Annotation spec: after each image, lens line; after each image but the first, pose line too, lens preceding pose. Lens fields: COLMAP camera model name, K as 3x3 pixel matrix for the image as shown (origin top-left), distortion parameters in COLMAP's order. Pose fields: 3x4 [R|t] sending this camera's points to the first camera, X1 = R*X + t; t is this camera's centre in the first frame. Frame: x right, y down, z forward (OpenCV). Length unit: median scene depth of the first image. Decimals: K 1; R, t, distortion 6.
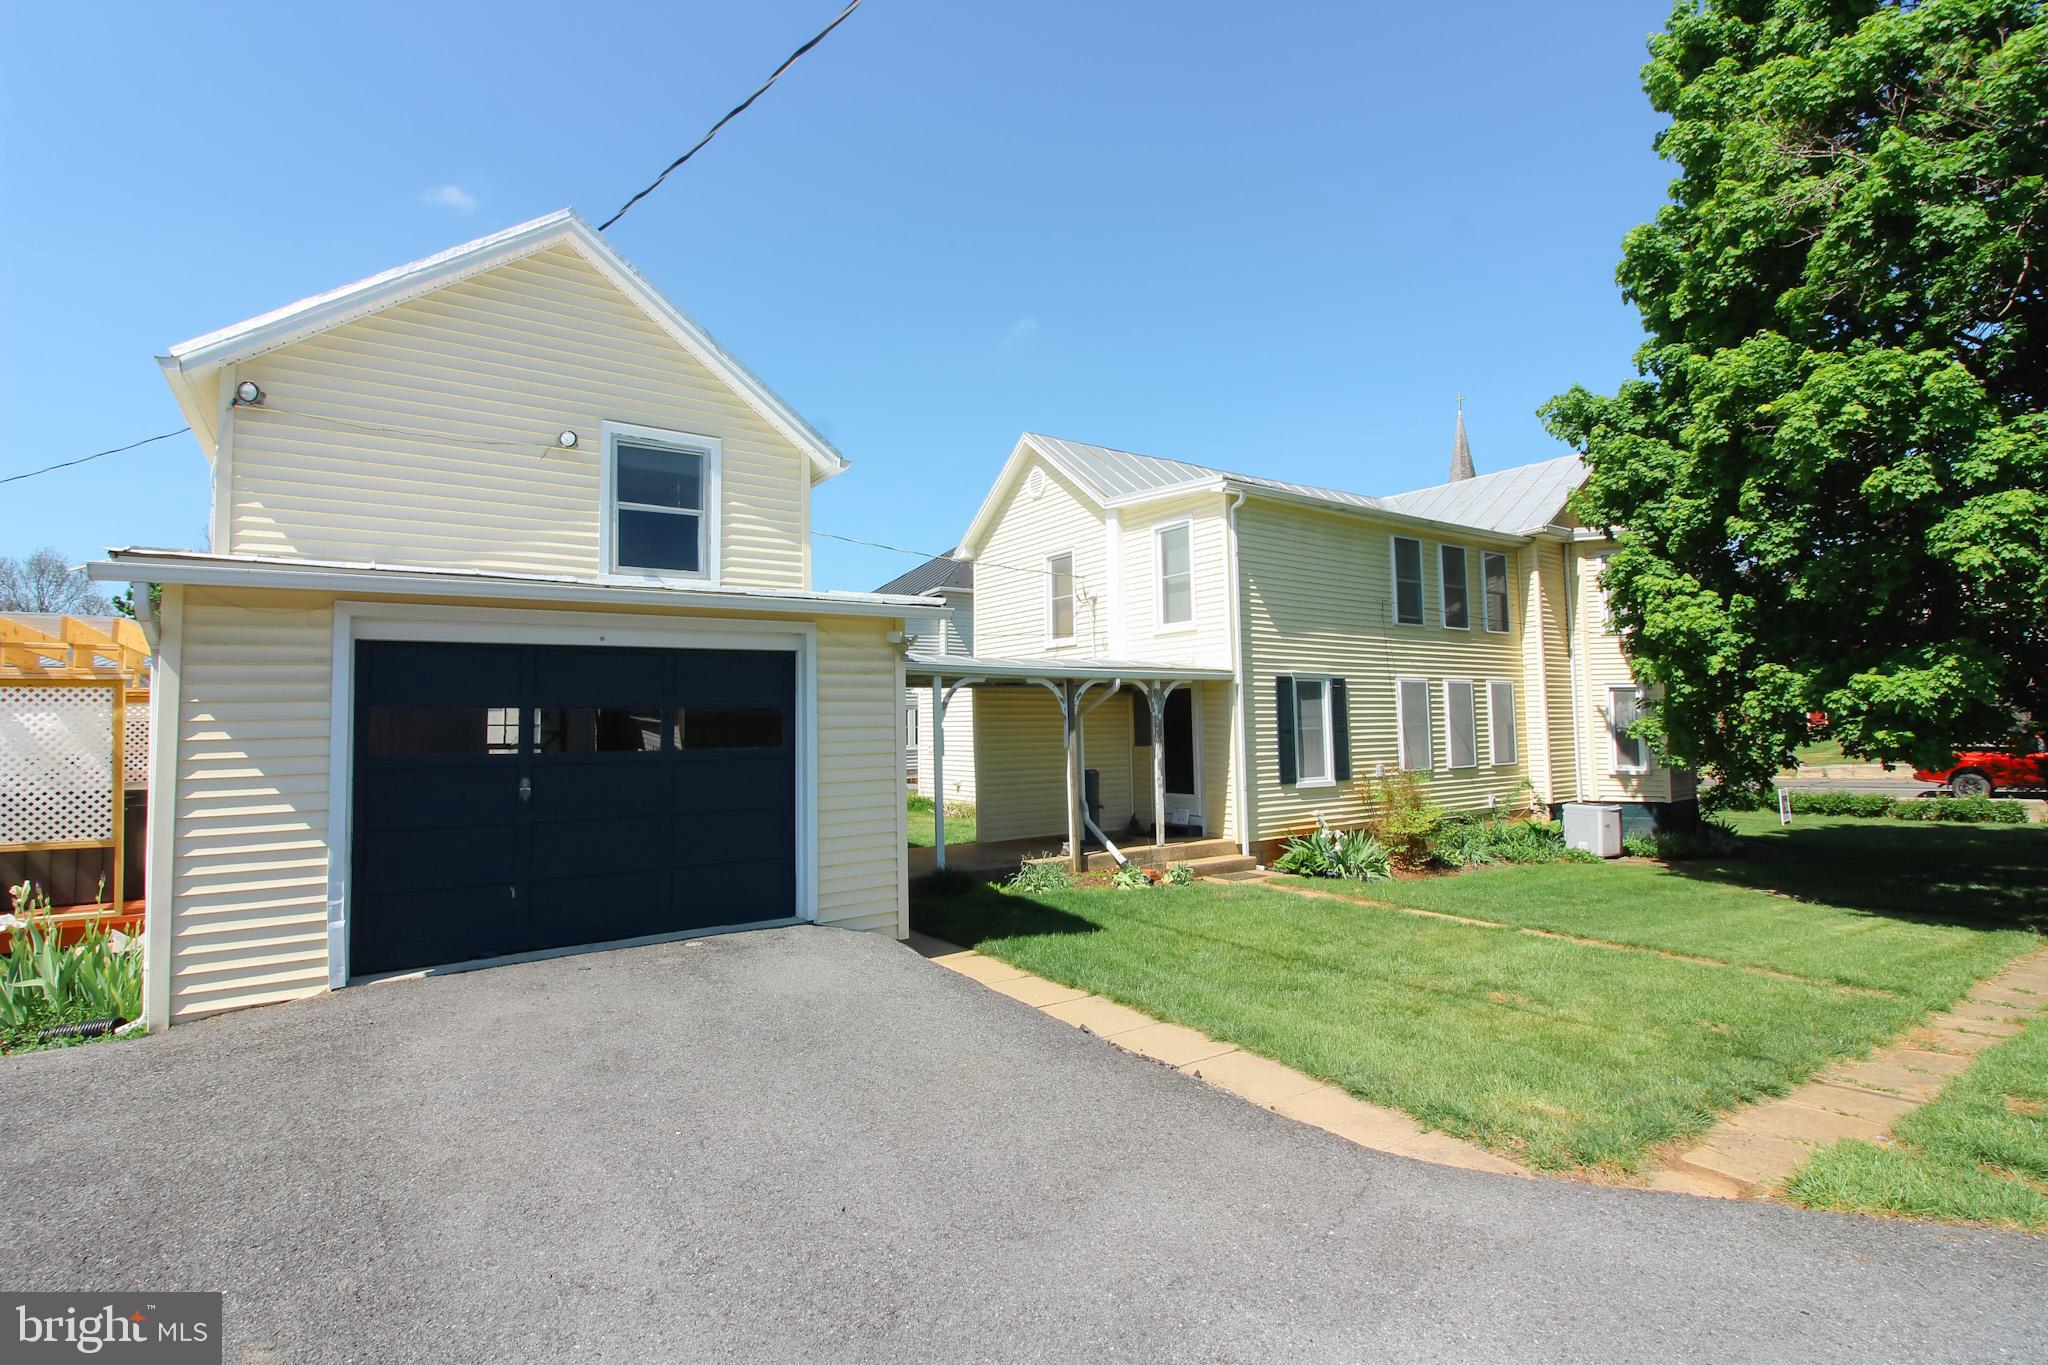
lens RADIAL K [[951.9, 0, 1024.0], [0, 951.9, 682.5], [0, 0, 1]] dist [0.002569, 0.000022]
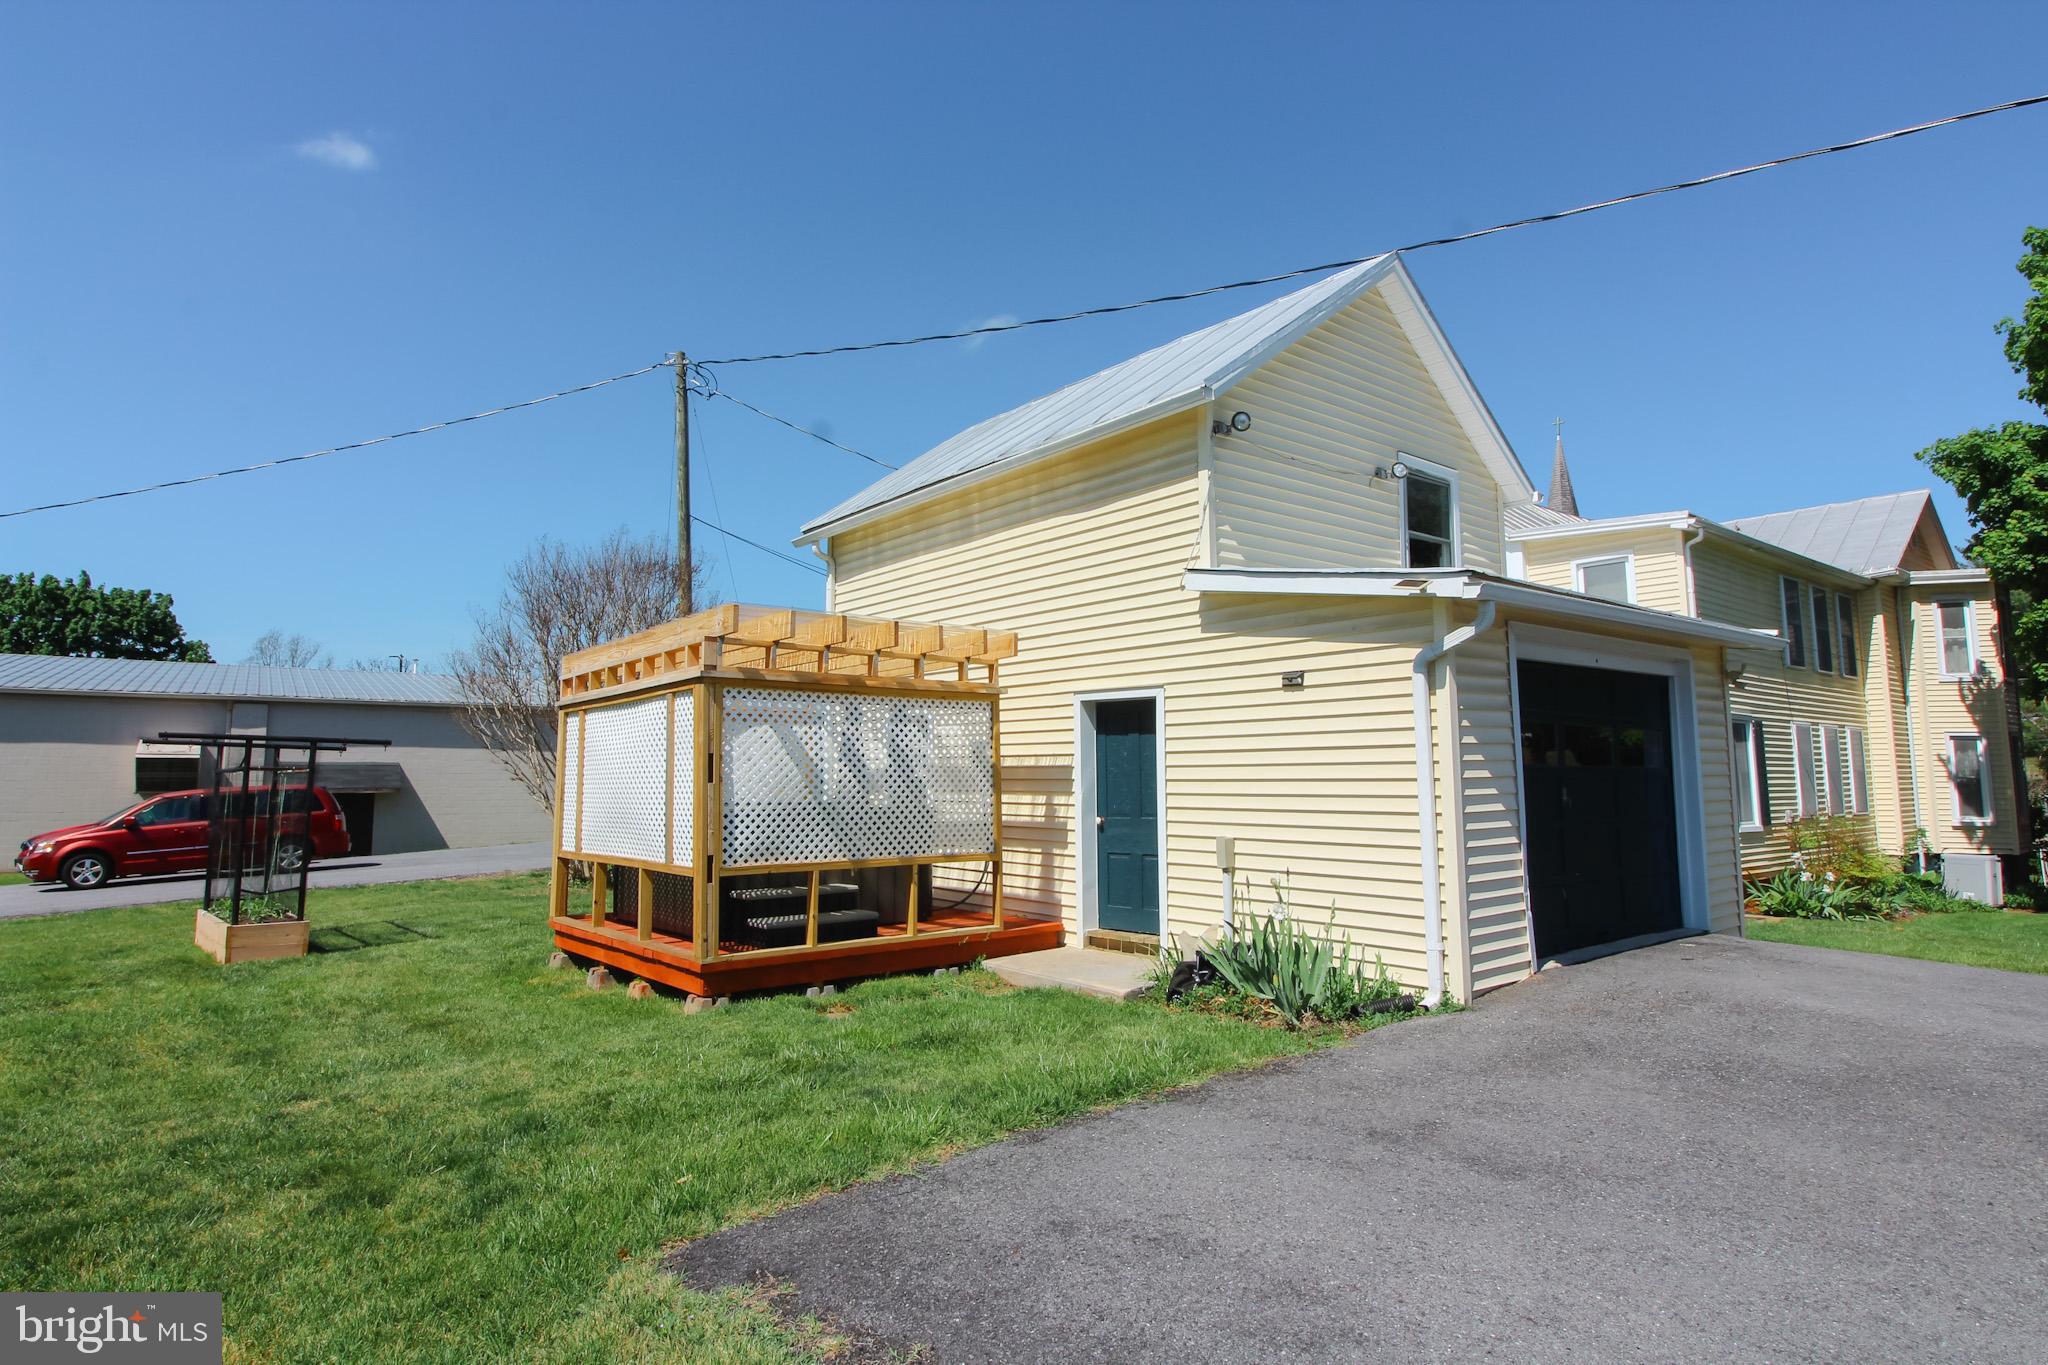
lens RADIAL K [[1132.2, 0, 1024.0], [0, 1132.2, 682.5], [0, 0, 1]] dist [-0.006638, -0.001323]
pose [[0.997757, 0.014479, 0.065354, -0.446665], [-0.011412, 0.998827, -0.047063, 0.017584], [-0.065958, 0.046212, 0.996752, -0.092056]]
